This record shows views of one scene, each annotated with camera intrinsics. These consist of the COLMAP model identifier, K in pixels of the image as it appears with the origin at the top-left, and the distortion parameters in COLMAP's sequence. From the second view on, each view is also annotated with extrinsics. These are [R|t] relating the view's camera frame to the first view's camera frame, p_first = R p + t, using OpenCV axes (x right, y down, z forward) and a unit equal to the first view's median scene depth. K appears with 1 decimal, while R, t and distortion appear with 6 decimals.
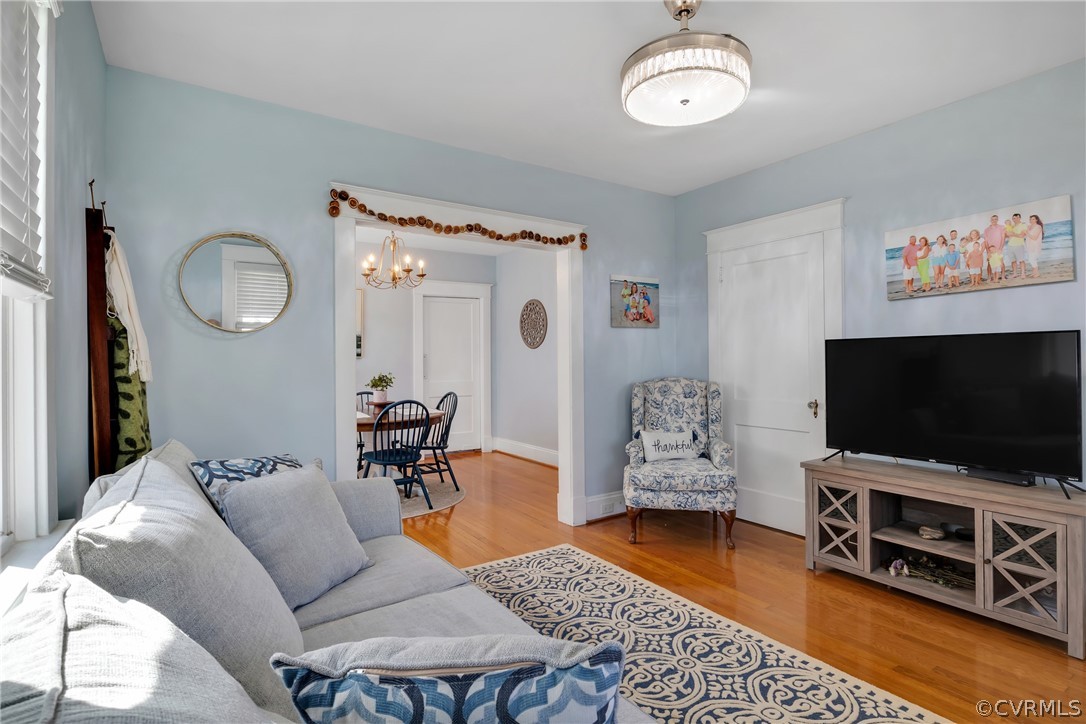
lens RADIAL K [[539.6, 0, 550.9], [0, 539.6, 358.8], [0, 0, 1]] dist [-0.012046, 0.000081]
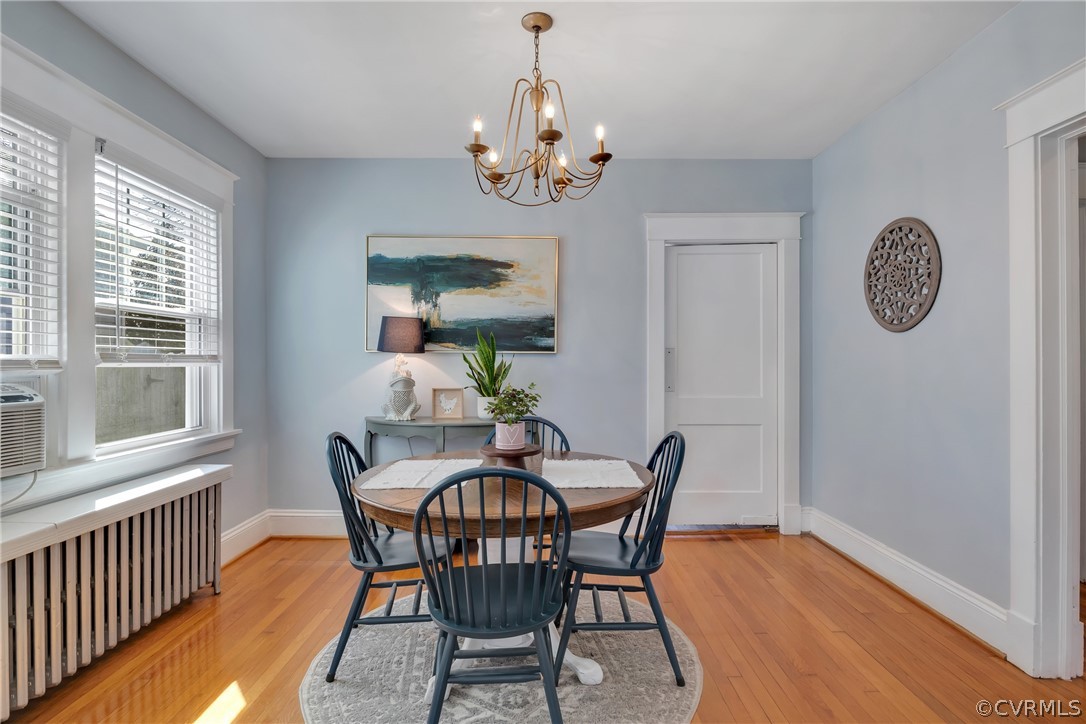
lens RADIAL K [[539.6, 0, 545.0], [0, 539.6, 363.6], [0, 0, 1]] dist [-0.012046, 0.000081]
pose [[0.829632, 0.006599, -0.558271, -0.059582], [-0.002579, 0.999965, 0.007987, 0.009336], [0.558304, -0.005187, 0.829620, 1.012671]]
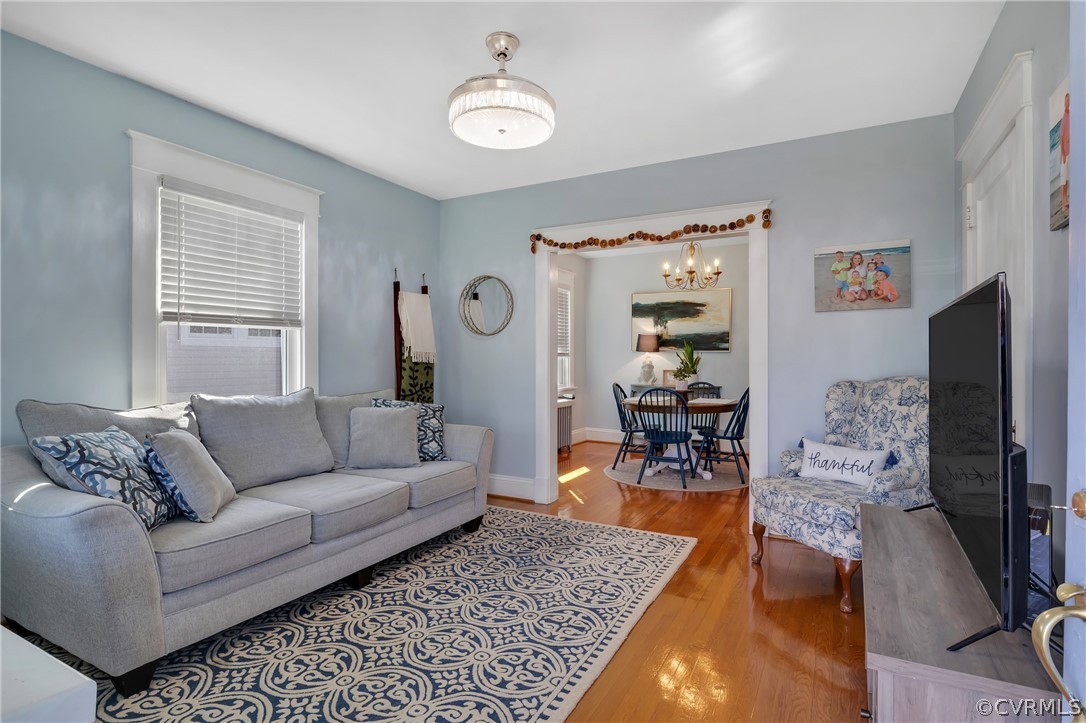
lens RADIAL K [[539.6, 0, 550.0], [0, 539.6, 361.5], [0, 0, 1]] dist [-0.012046, 0.000081]
pose [[0.460408, 0.011297, -0.887636, 0.900408], [-0.001006, 0.999925, 0.012204, 0.009315], [0.887707, -0.004726, 0.460385, 0.361869]]
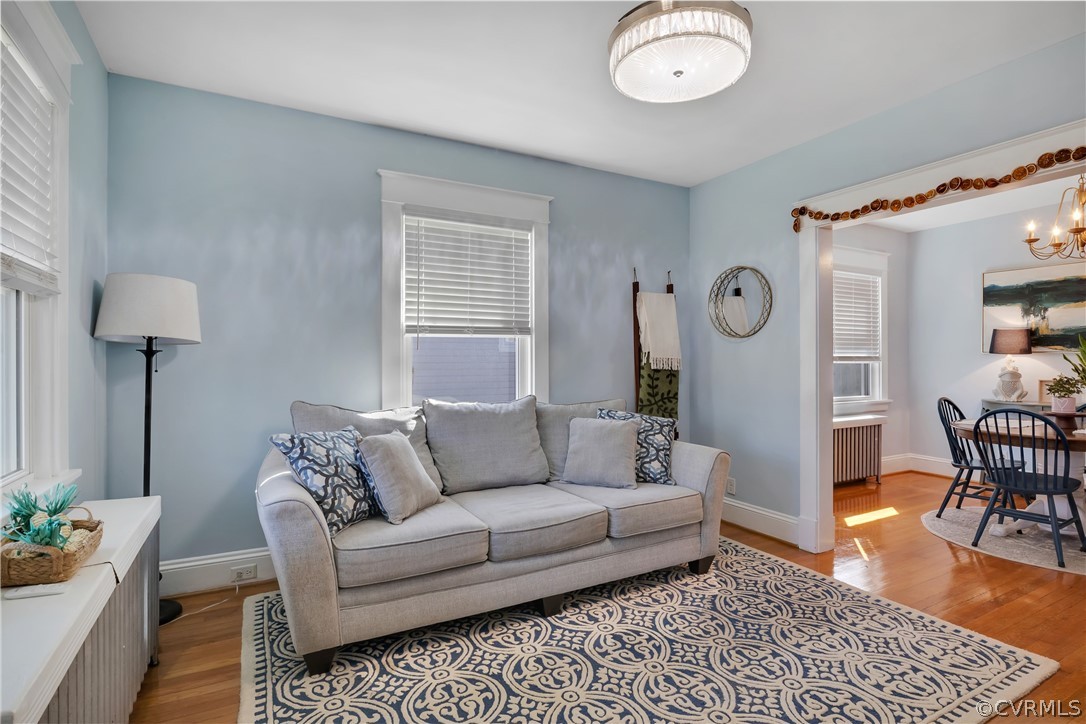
lens RADIAL K [[539.6, 0, 544.5], [0, 539.6, 362.1], [0, 0, 1]] dist [-0.012046, 0.000081]
pose [[-0.105320, 0.008071, -0.994406, 0.784202], [0.005683, 0.999956, 0.007515, 0.000978], [0.994422, -0.004859, -0.105361, 0.576464]]
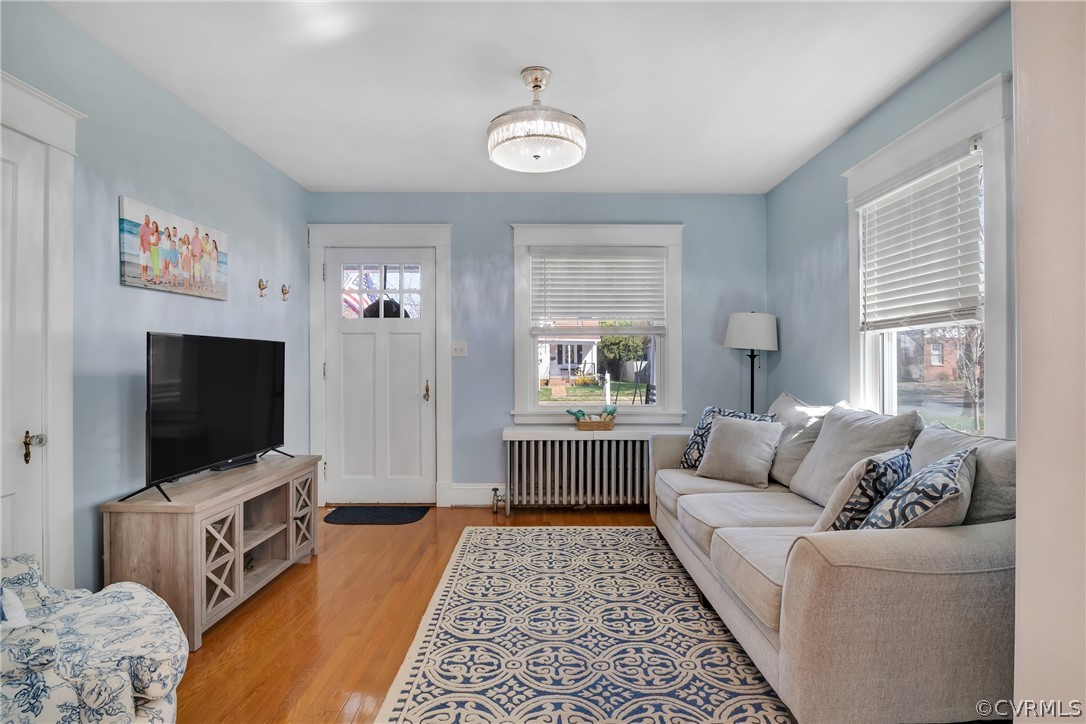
lens RADIAL K [[539.6, 0, 542.2], [0, 539.6, 367.7], [0, 0, 1]] dist [-0.012046, 0.000081]
pose [[-0.824360, 0.002895, 0.566059, -0.318352], [0.005216, 0.999983, 0.002481, 0.012524], [-0.566043, 0.004997, -0.824361, 1.356793]]
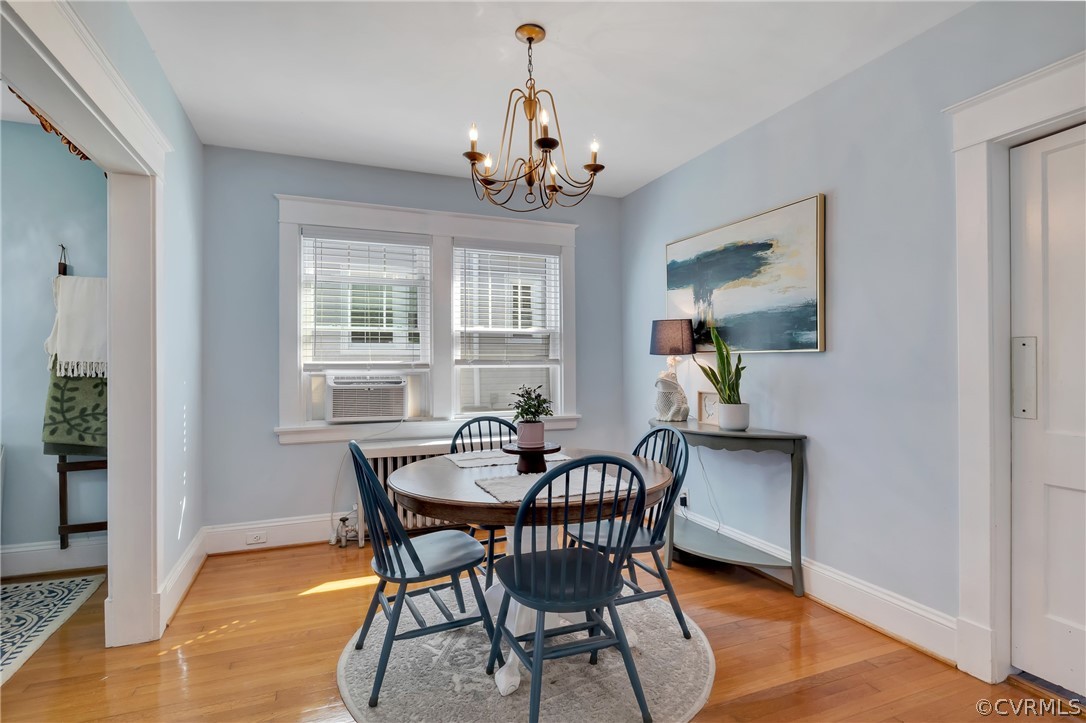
lens RADIAL K [[539.6, 0, 554.4], [0, 539.6, 362.9], [0, 0, 1]] dist [-0.012046, 0.000081]
pose [[-0.203807, 0.004750, -0.979000, 0.240038], [0.007918, 0.999964, 0.003203, 0.008174], [0.978979, -0.007099, -0.203837, 1.777986]]
